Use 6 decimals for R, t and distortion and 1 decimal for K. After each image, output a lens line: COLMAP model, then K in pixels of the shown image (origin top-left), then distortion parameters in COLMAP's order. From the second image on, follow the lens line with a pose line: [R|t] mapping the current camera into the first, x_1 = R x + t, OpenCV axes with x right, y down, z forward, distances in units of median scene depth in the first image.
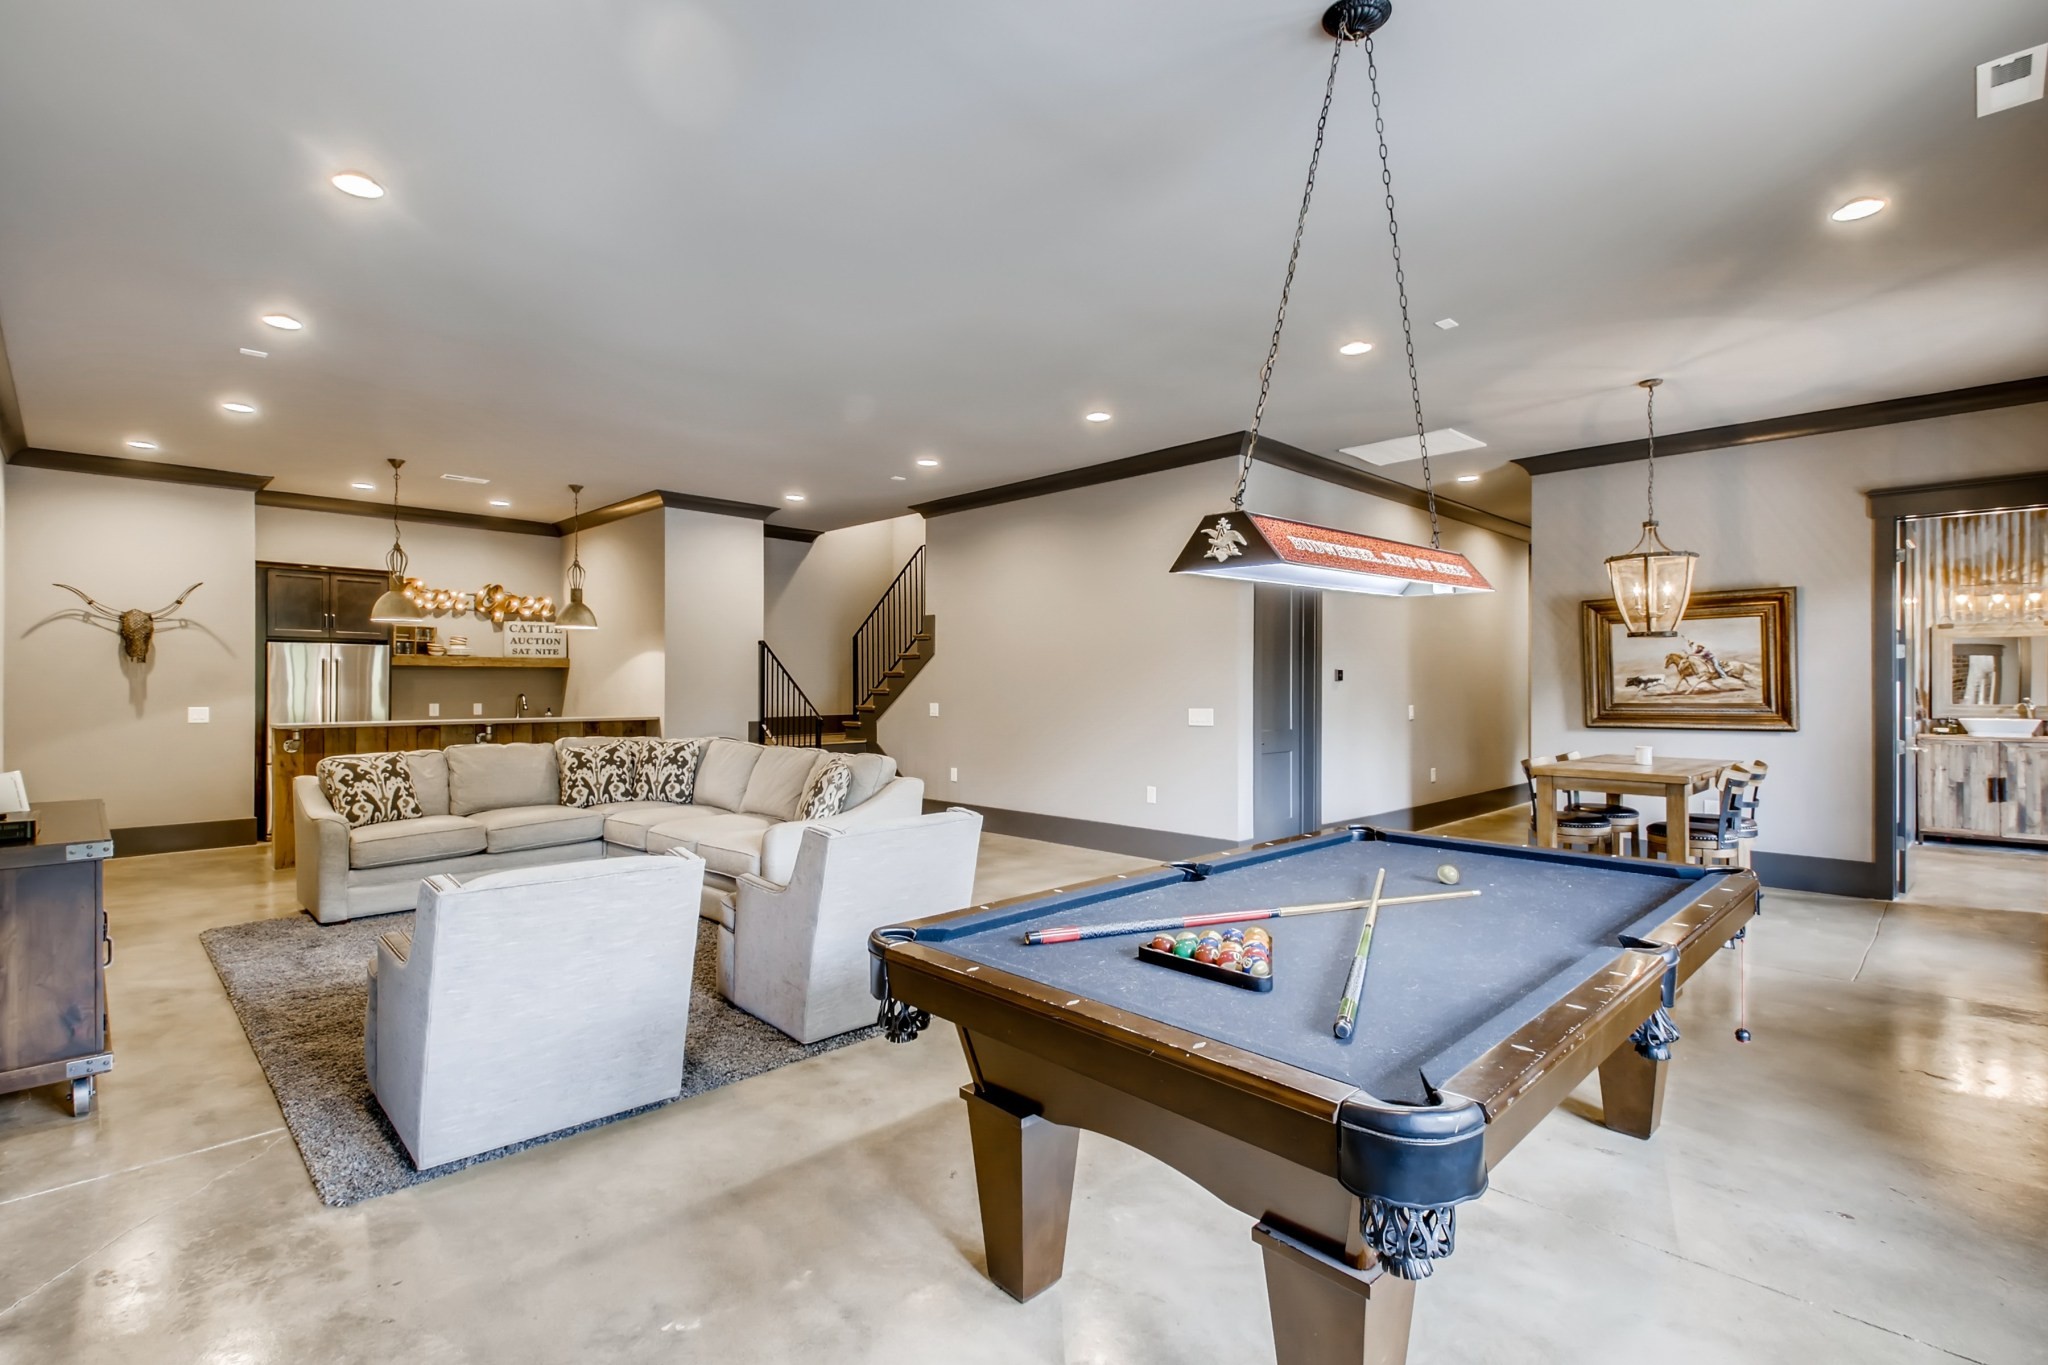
lens RADIAL K [[936.0, 0, 1047.4], [0, 936.0, 681.6], [0, 0, 1]] dist [0.025675, -0.017877]
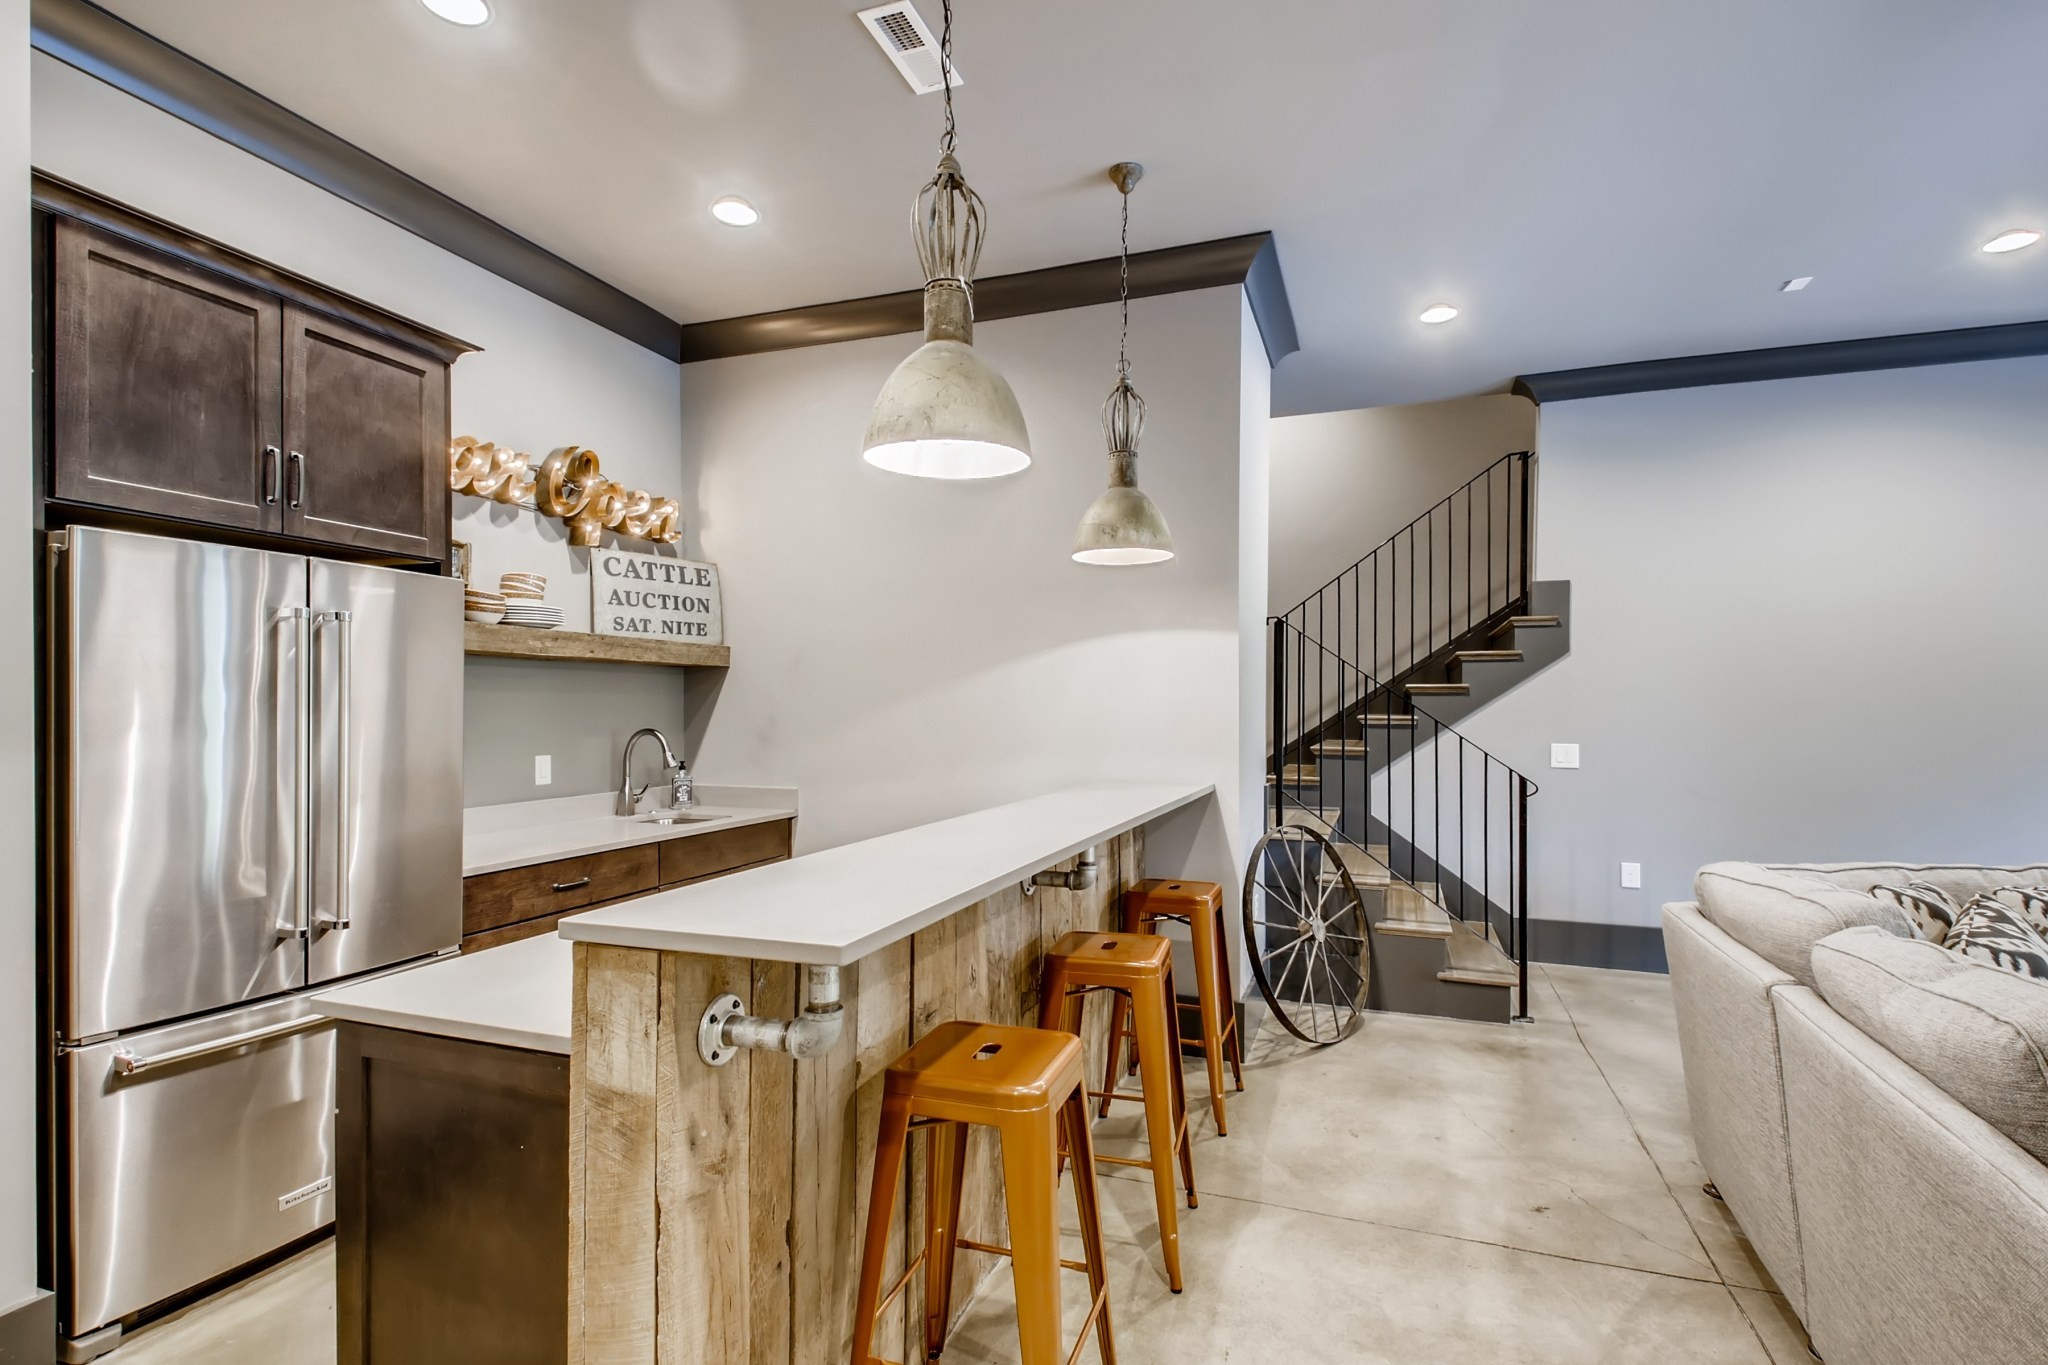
lens RADIAL K [[936.0, 0, 1023.5], [0, 936.0, 703.5], [0, 0, 1]] dist [0.025675, -0.017877]
pose [[0.917096, 0.006473, 0.398613, -0.594307], [-0.007015, 0.999975, -0.000099, 0.001260], [-0.398604, -0.002705, 0.917119, 0.585488]]
